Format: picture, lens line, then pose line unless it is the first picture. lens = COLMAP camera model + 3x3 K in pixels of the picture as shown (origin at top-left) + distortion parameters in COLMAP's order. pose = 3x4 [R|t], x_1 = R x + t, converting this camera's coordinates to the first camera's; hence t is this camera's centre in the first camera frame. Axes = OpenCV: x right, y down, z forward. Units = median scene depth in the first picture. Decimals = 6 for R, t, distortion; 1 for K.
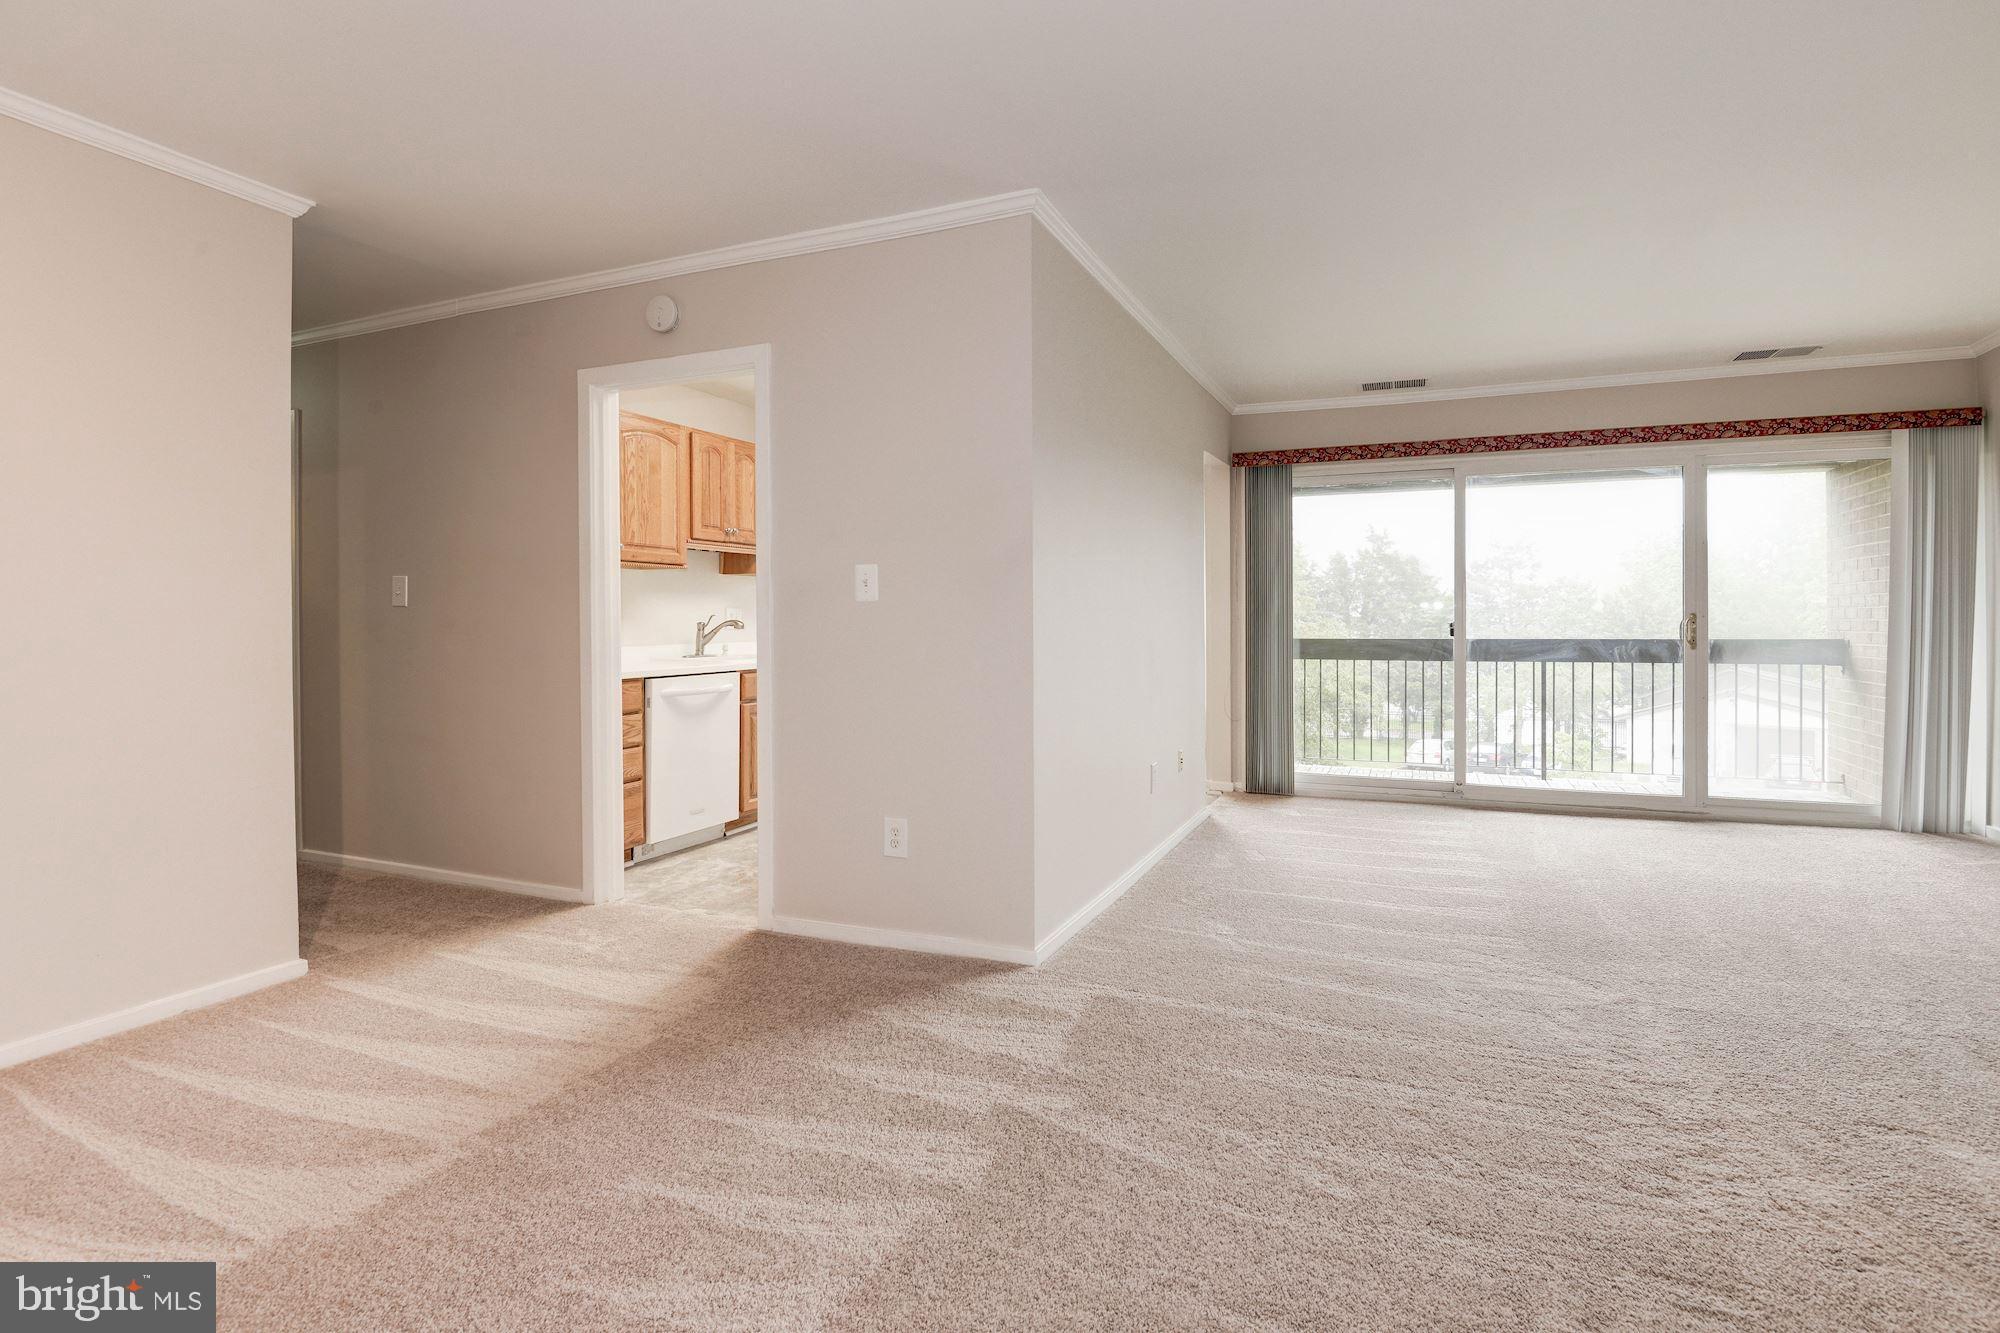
lens RADIAL K [[930.7, 0, 1014.9], [0, 930.7, 632.8], [0, 0, 1]] dist [0.000829, -0.014586]
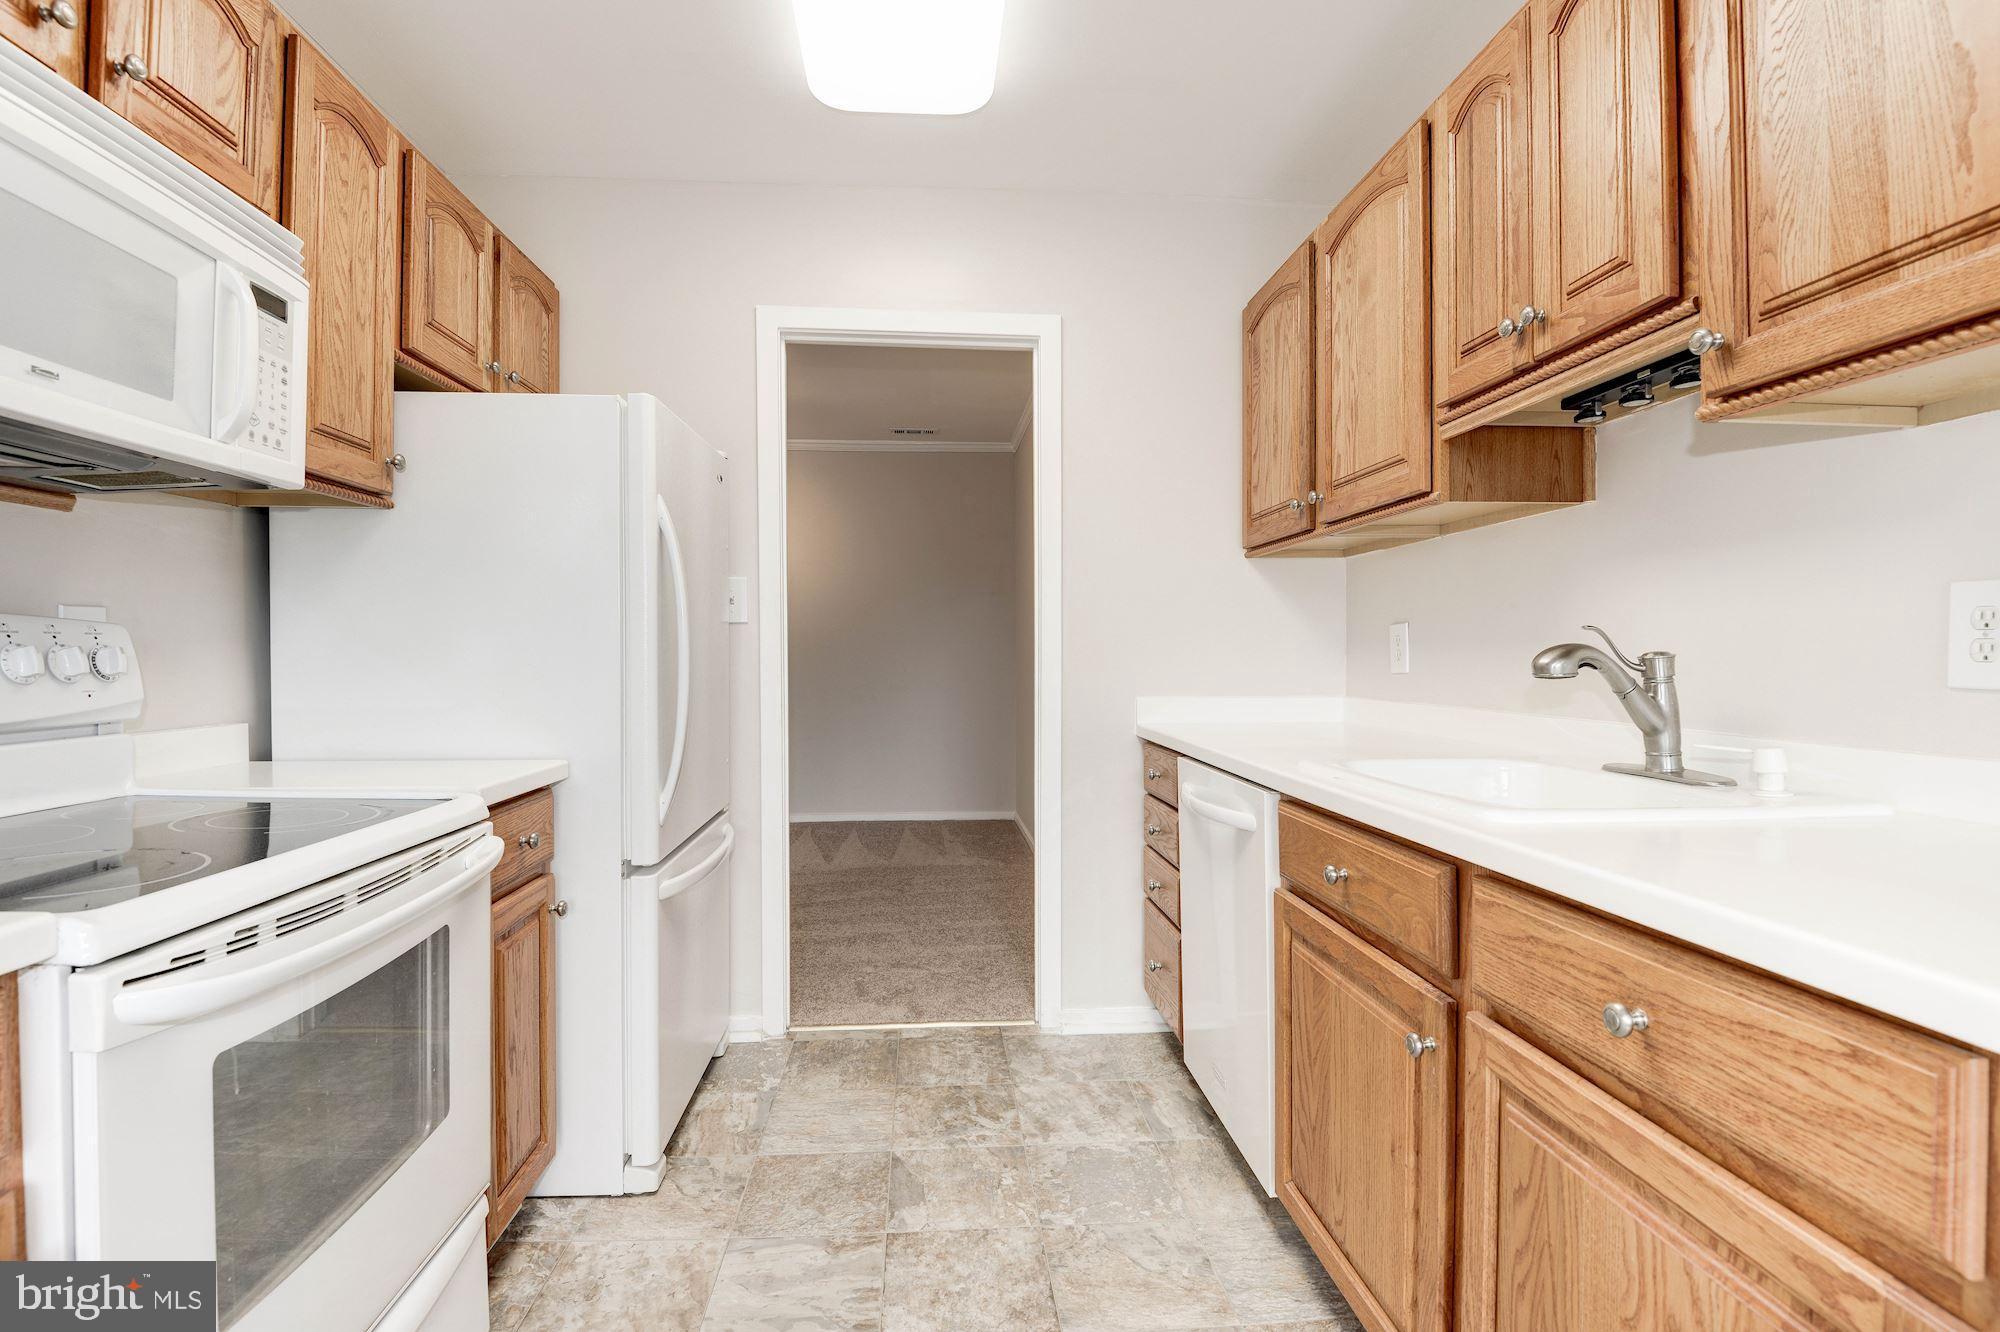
lens RADIAL K [[955.3, 0, 963.0], [0, 955.3, 660.5], [0, 0, 1]] dist [-0.000719, -0.016457]
pose [[-0.897417, 0.008159, -0.441107, -0.030986], [-0.002143, 0.999737, 0.022853, -0.016260], [0.441177, 0.021454, -0.897163, 1.267763]]
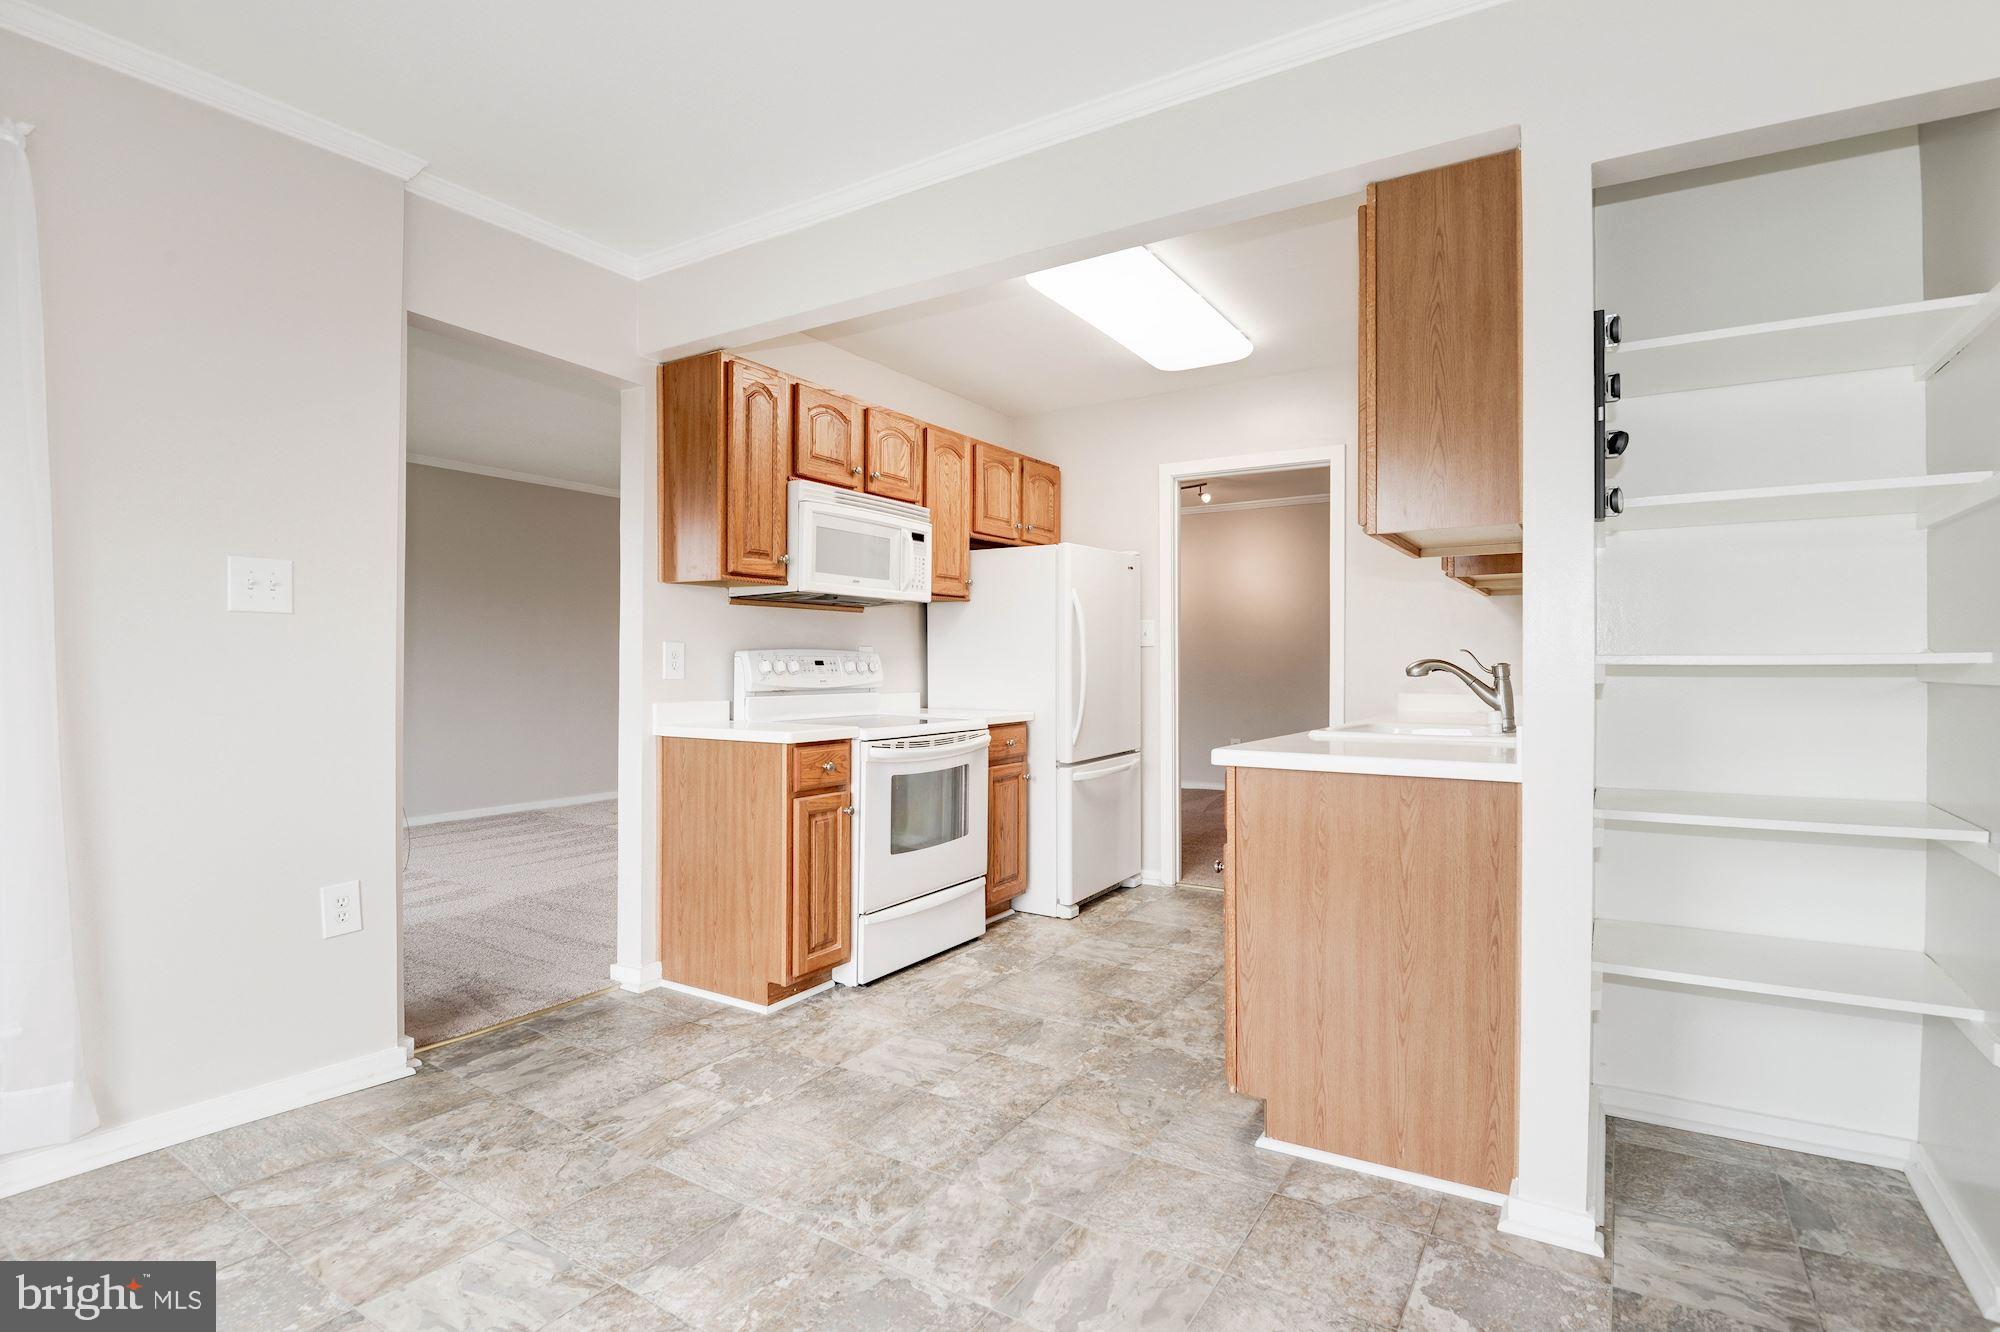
lens RADIAL K [[961.6, 0, 1039.8], [0, 961.6, 664.2], [0, 0, 1]] dist [0.000801, -0.019791]
pose [[-0.992373, 0.004593, 0.123183, -0.167009], [0.006308, 0.999889, 0.013533, -0.021333], [-0.123107, 0.014206, -0.992292, 1.696188]]
